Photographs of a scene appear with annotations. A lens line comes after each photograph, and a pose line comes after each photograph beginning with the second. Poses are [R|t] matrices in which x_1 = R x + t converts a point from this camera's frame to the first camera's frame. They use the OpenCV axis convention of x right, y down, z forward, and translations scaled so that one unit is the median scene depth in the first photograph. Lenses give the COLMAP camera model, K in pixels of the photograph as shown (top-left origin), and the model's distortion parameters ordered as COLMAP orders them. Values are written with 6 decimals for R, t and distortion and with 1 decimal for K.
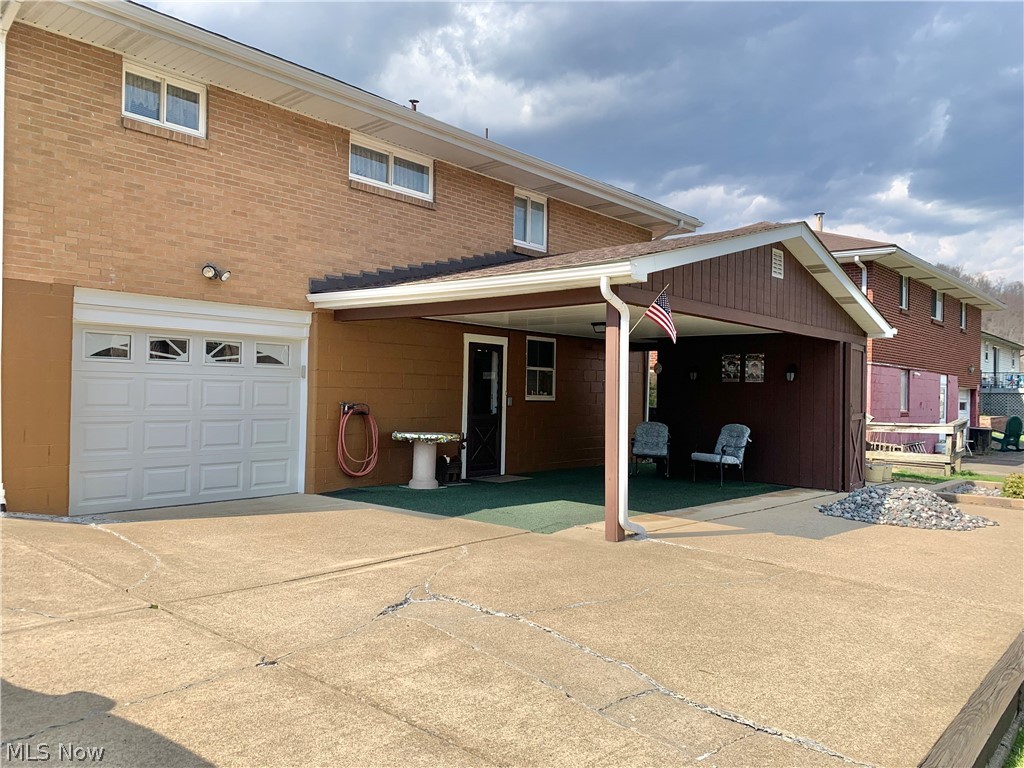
lens RADIAL K [[782.6, 0, 544.4], [0, 782.6, 390.1], [0, 0, 1]] dist [0.066519, -0.056924]
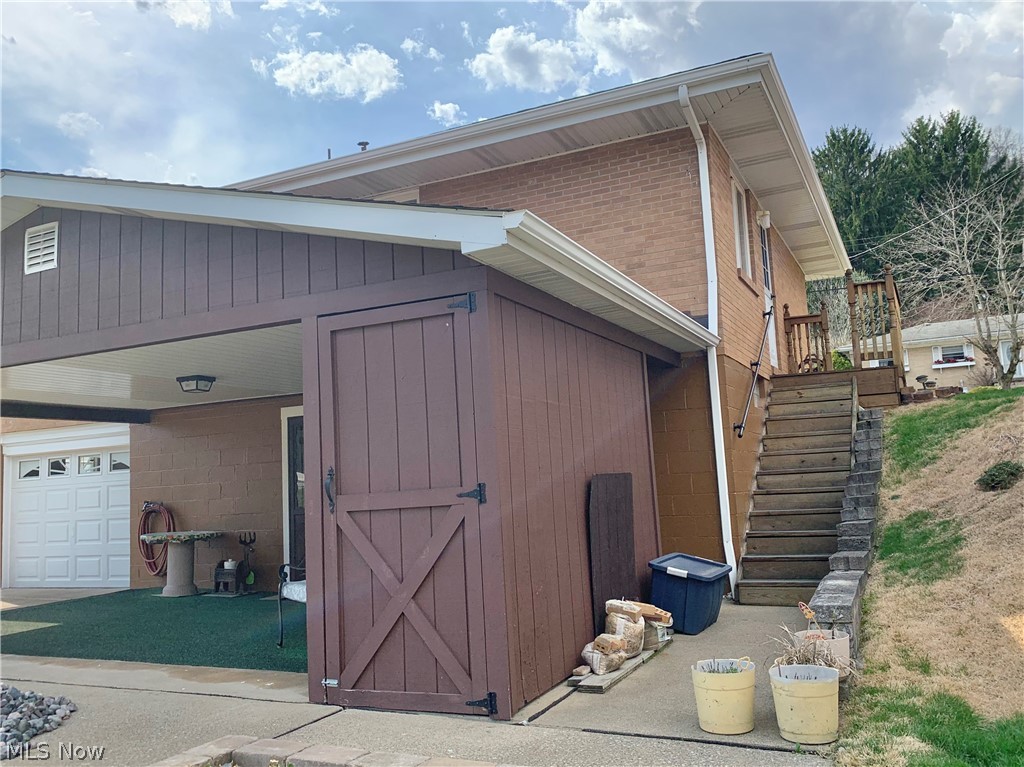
lens RADIAL K [[782.6, 0, 544.4], [0, 782.6, 389.6], [0, 0, 1]] dist [0.066519, -0.056924]
pose [[0.268807, -0.132562, -0.954028, 1.030240], [0.067793, 0.990632, -0.118547, 0.033396], [0.960805, -0.032810, 0.275276, 1.405783]]
